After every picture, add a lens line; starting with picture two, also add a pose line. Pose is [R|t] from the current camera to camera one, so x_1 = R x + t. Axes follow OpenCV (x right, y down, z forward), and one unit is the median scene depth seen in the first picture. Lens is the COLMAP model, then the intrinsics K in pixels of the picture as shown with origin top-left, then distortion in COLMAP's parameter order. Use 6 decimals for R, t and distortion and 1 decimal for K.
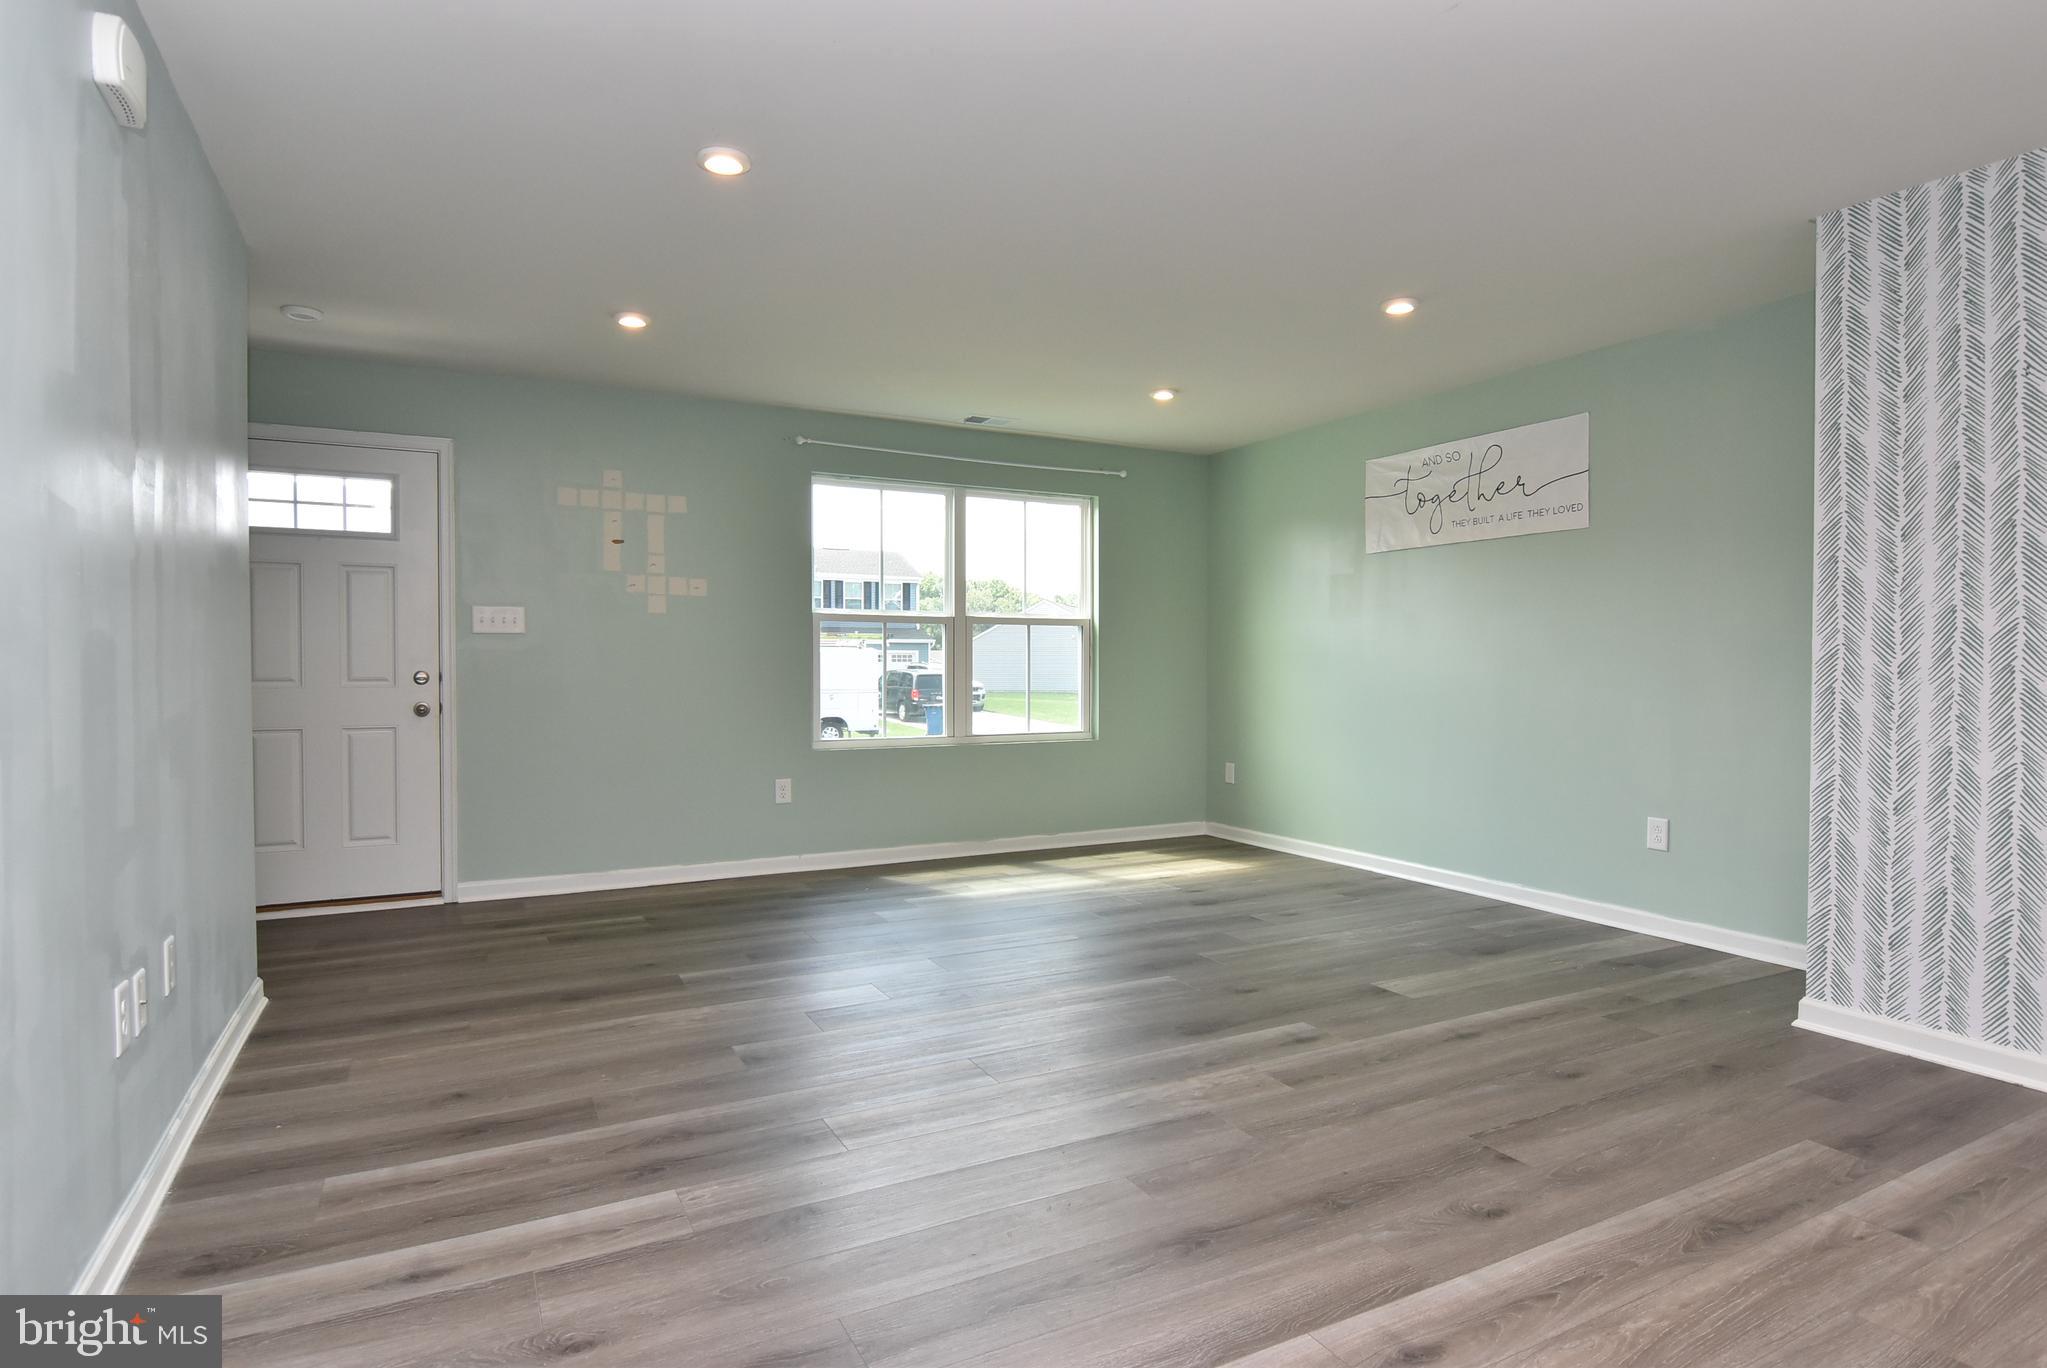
lens RADIAL K [[1086.9, 0, 1028.0], [0, 1086.9, 687.1], [0, 0, 1]] dist [0.004659, -0.019424]
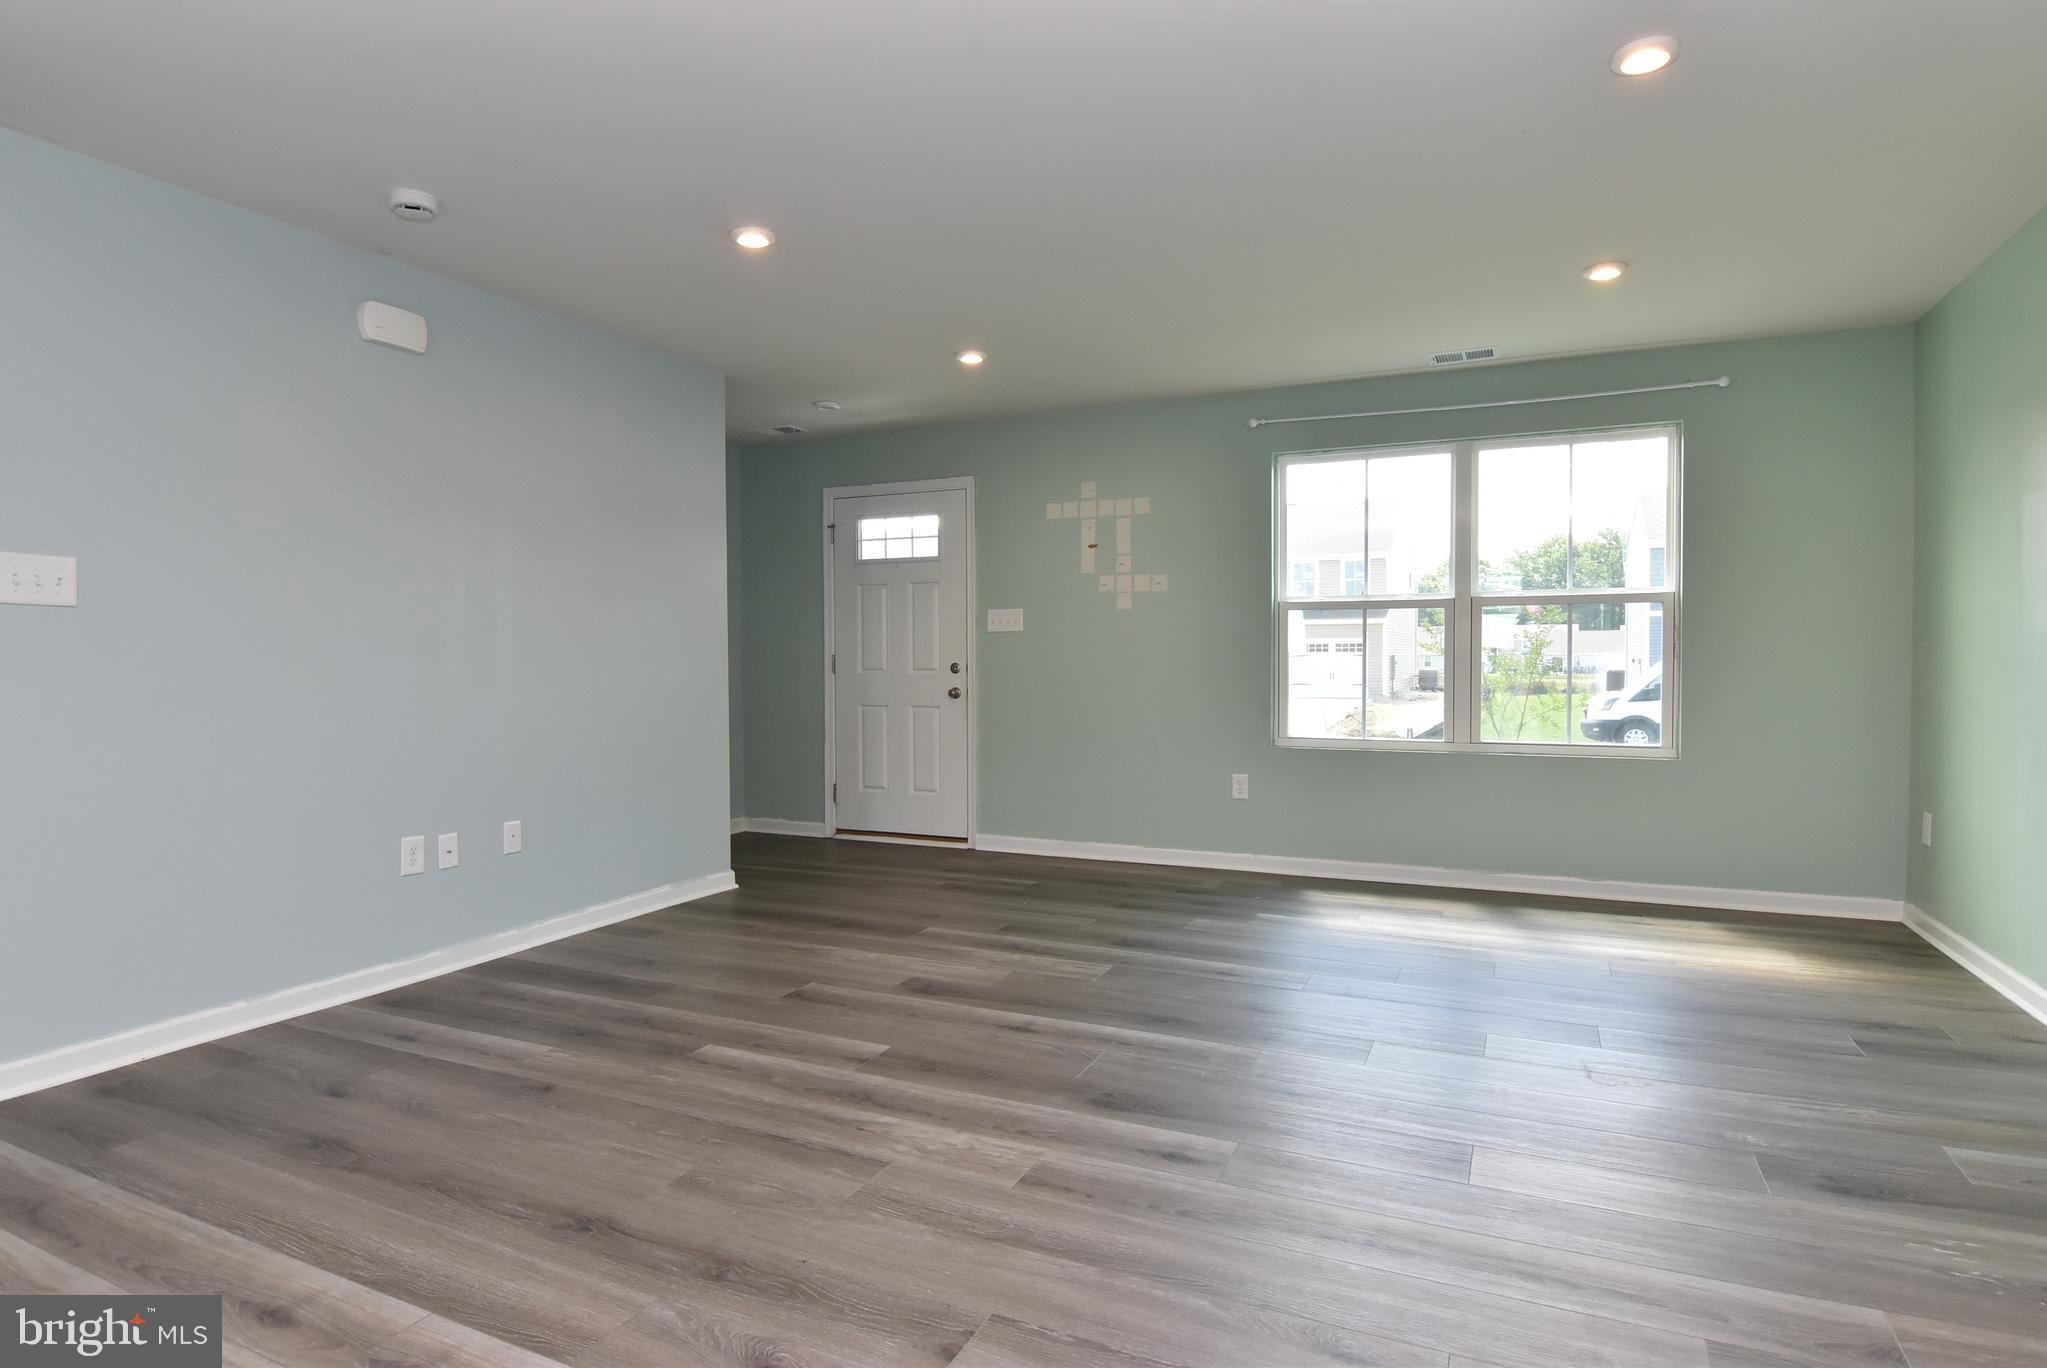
lens RADIAL K [[1086.9, 0, 1028.0], [0, 1086.9, 687.1], [0, 0, 1]] dist [0.004659, -0.019424]
pose [[0.603821, 0.018707, -0.796901, 0.763363], [-0.013122, 0.999822, 0.013527, -0.007223], [0.797012, 0.002289, 0.603959, 0.455250]]
